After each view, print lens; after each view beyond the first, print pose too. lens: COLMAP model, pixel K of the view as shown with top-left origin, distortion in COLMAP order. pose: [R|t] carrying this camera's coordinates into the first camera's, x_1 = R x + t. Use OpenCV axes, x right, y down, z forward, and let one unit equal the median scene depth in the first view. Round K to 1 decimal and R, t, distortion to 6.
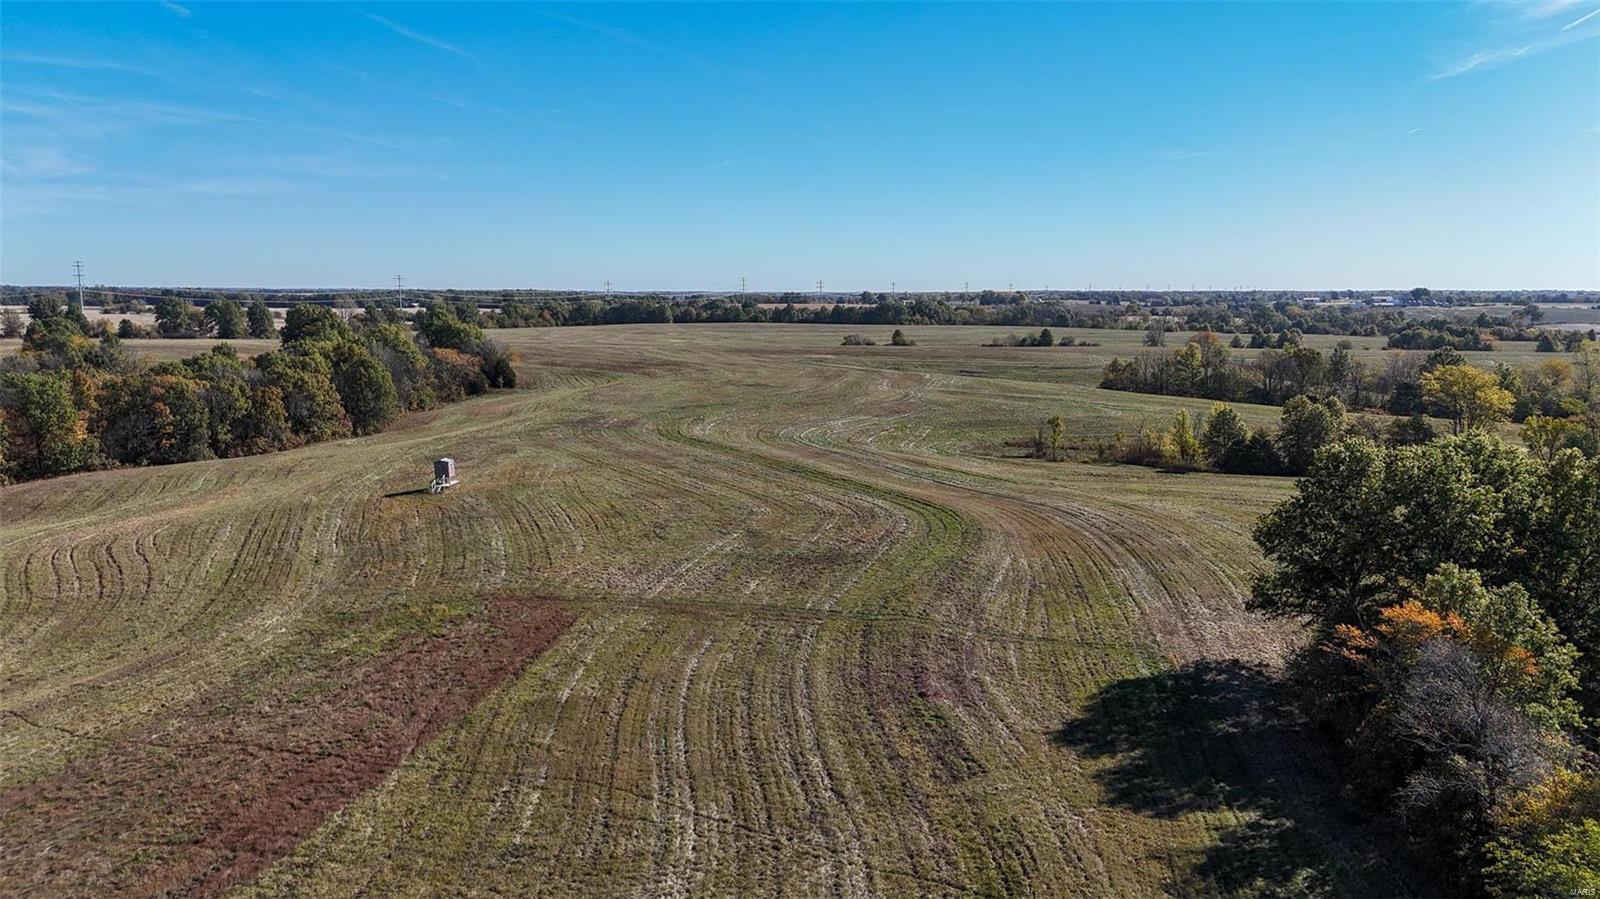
lens RADIAL K [[1165.8, 0, 797.6], [0, 1165.8, 424.8], [0, 0, 1]] dist [0.072199, -0.074287]
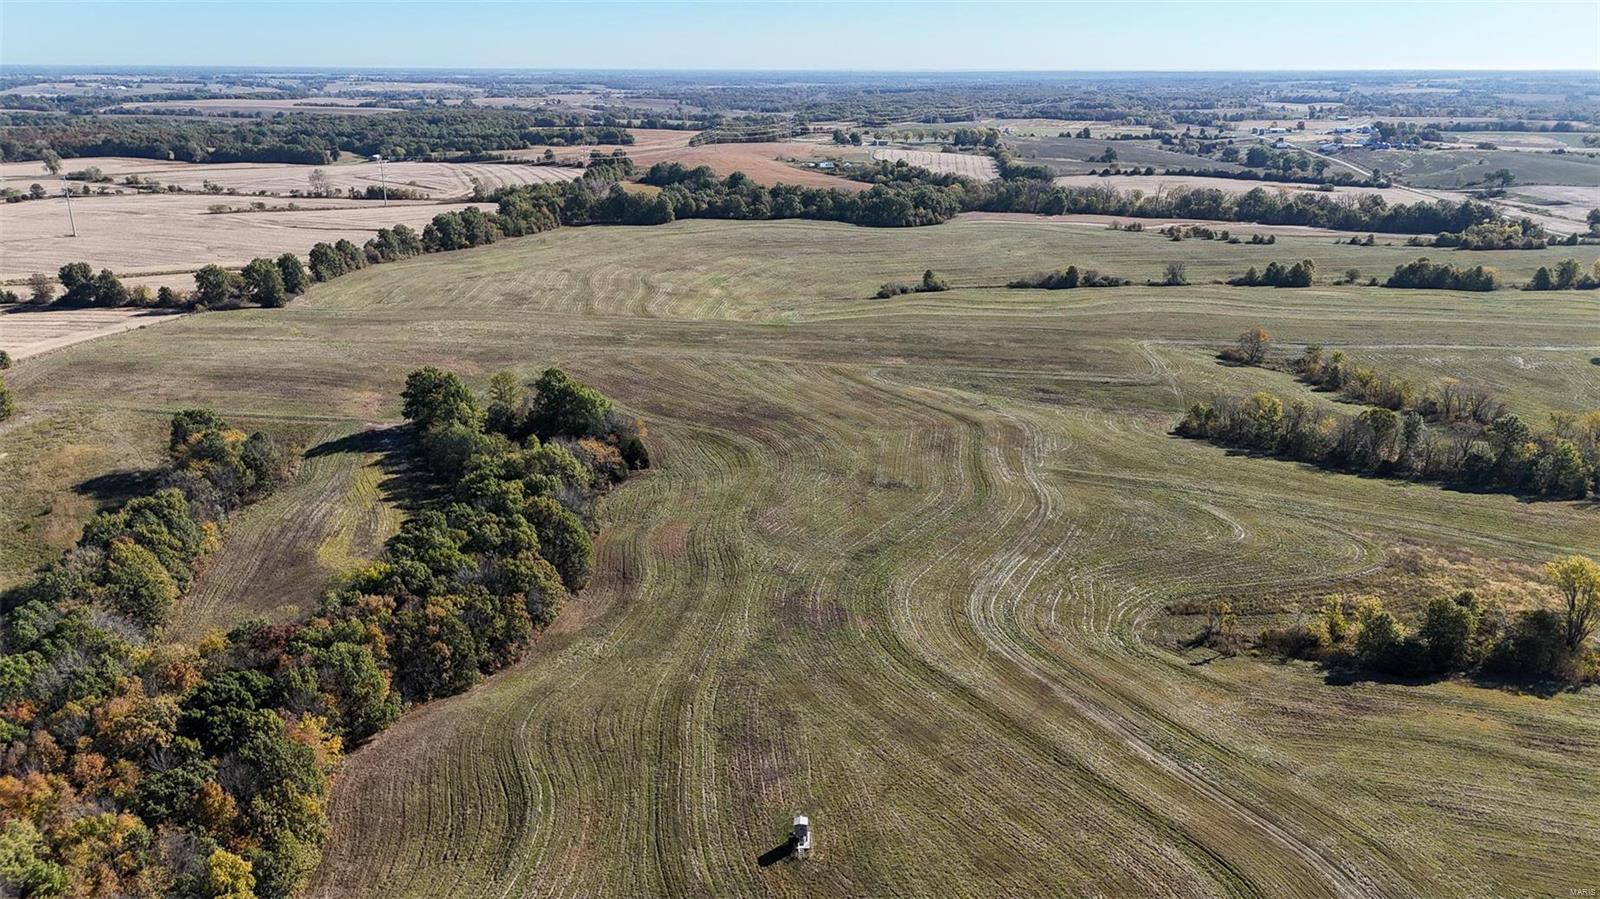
lens RADIAL K [[1165.8, 0, 796.4], [0, 1165.8, 426.9], [0, 0, 1]] dist [0.072199, -0.074287]
pose [[0.998517, -0.019853, 0.050688, -0.164002], [0.010407, 0.983569, 0.180234, -0.258827], [-0.053433, -0.179439, 0.982317, -0.034231]]
